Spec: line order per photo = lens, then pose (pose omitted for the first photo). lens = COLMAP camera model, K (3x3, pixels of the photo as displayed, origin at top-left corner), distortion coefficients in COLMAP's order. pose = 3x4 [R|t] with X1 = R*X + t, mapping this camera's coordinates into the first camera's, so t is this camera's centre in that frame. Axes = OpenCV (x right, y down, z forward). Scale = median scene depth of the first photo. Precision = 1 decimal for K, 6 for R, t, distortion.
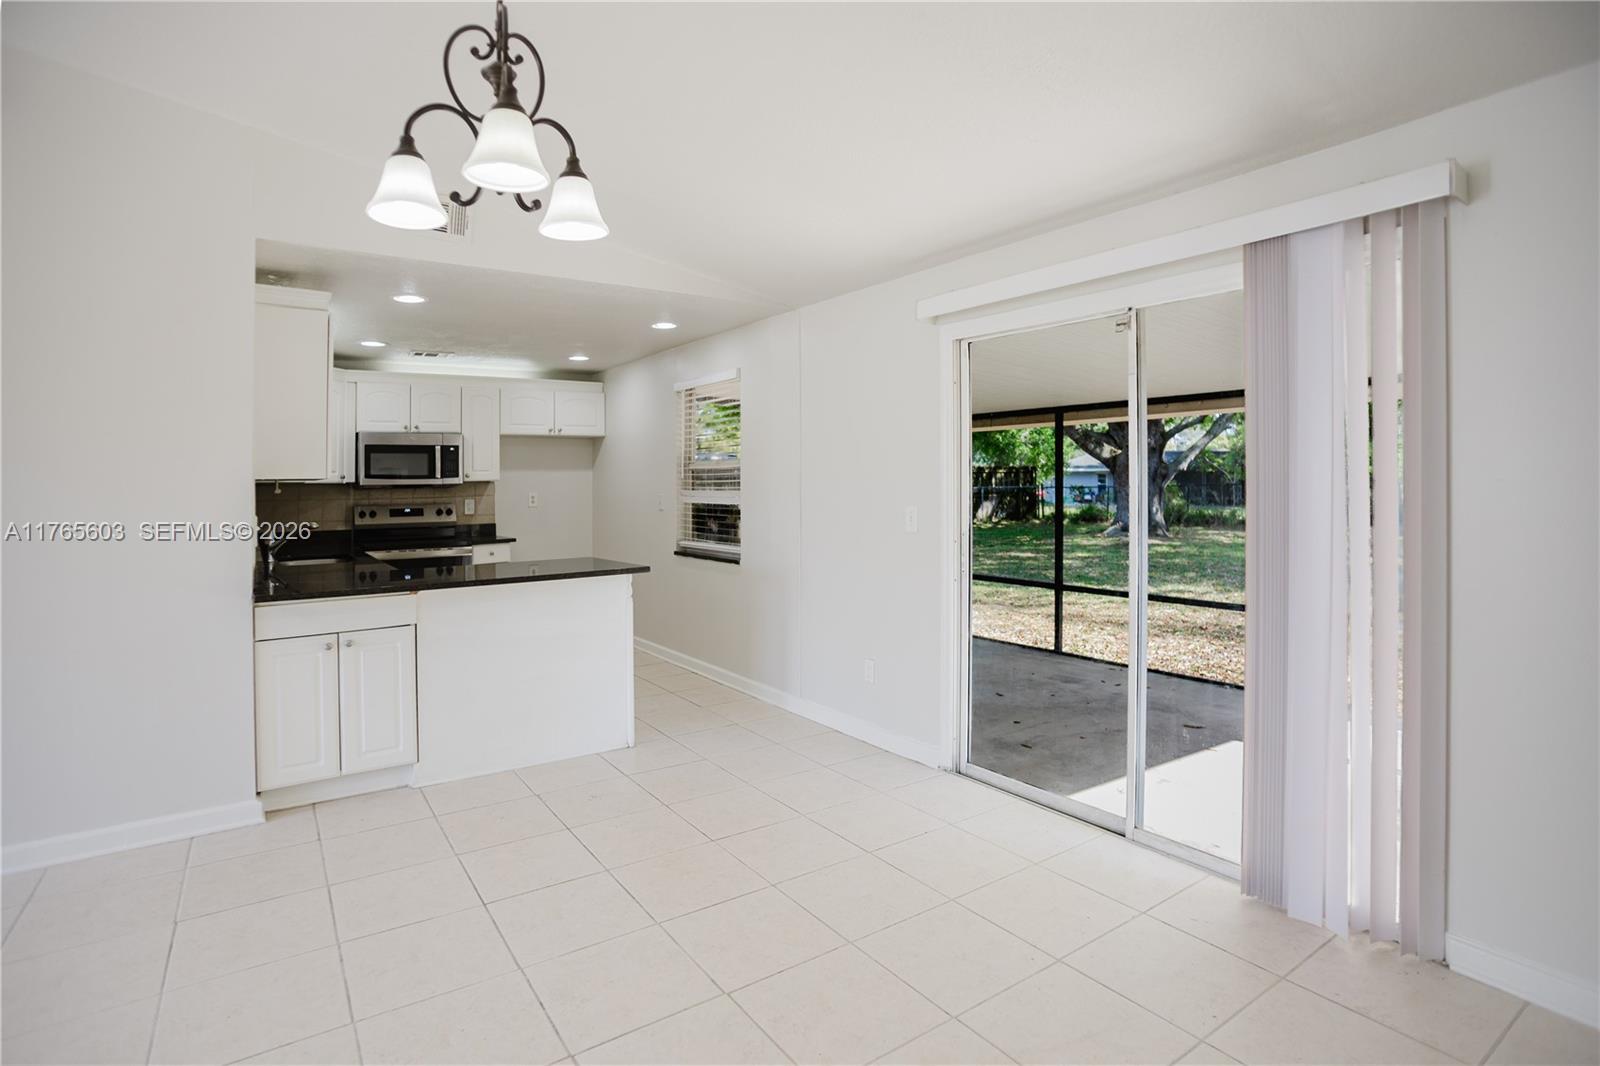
lens RADIAL K [[800.9, 0, 802.8], [0, 800.9, 481.2], [0, 0, 1]] dist [-0.029406, 0.000769]
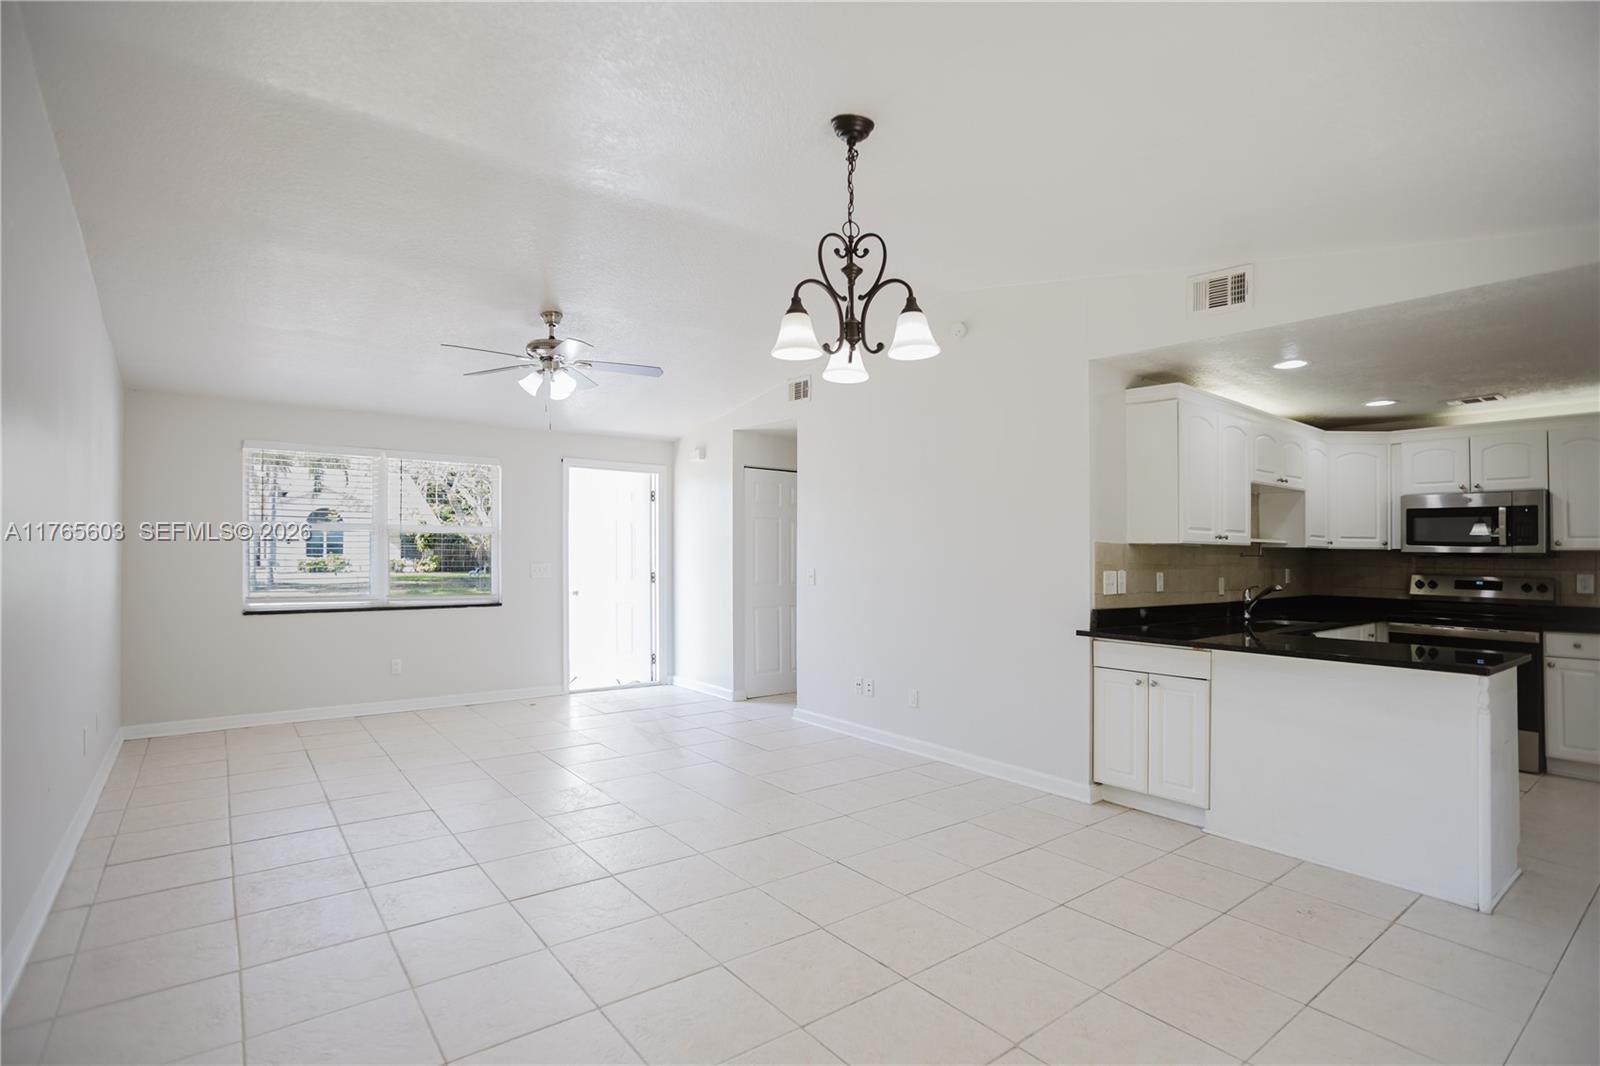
lens RADIAL K [[766.5, 0, 801.4], [0, 766.5, 549.4], [0, 0, 1]] dist [-0.005581, -0.000699]
pose [[0.110399, 0.016535, -0.993750, 0.345661], [-0.013318, 0.999796, 0.015156, -0.003307], [0.993798, 0.011561, 0.110596, 0.245029]]
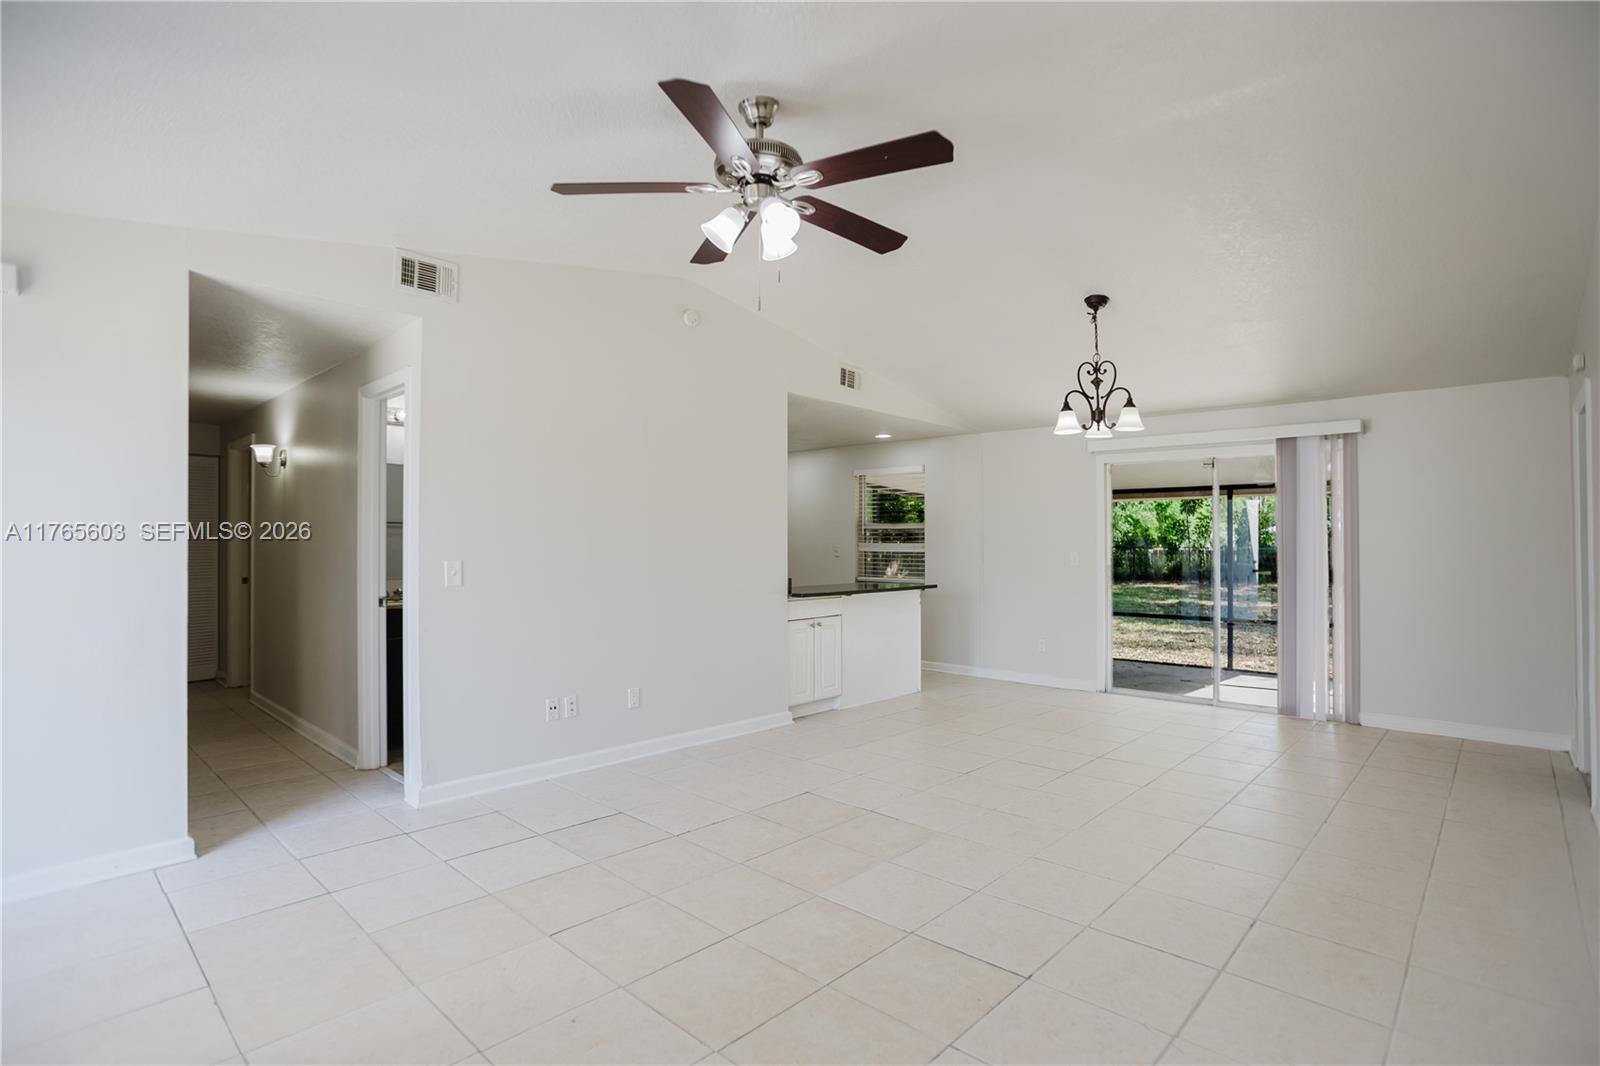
lens RADIAL K [[768.0, 0, 868.8], [0, 768.0, 533.8], [0, 0, 1]] dist [0.000044, -0.000138]
pose [[0.961879, 0.019707, 0.272765, -0.650622], [-0.016129, 0.999752, -0.015352, 0.020521], [-0.273000, 0.010367, 0.961958, -0.460230]]
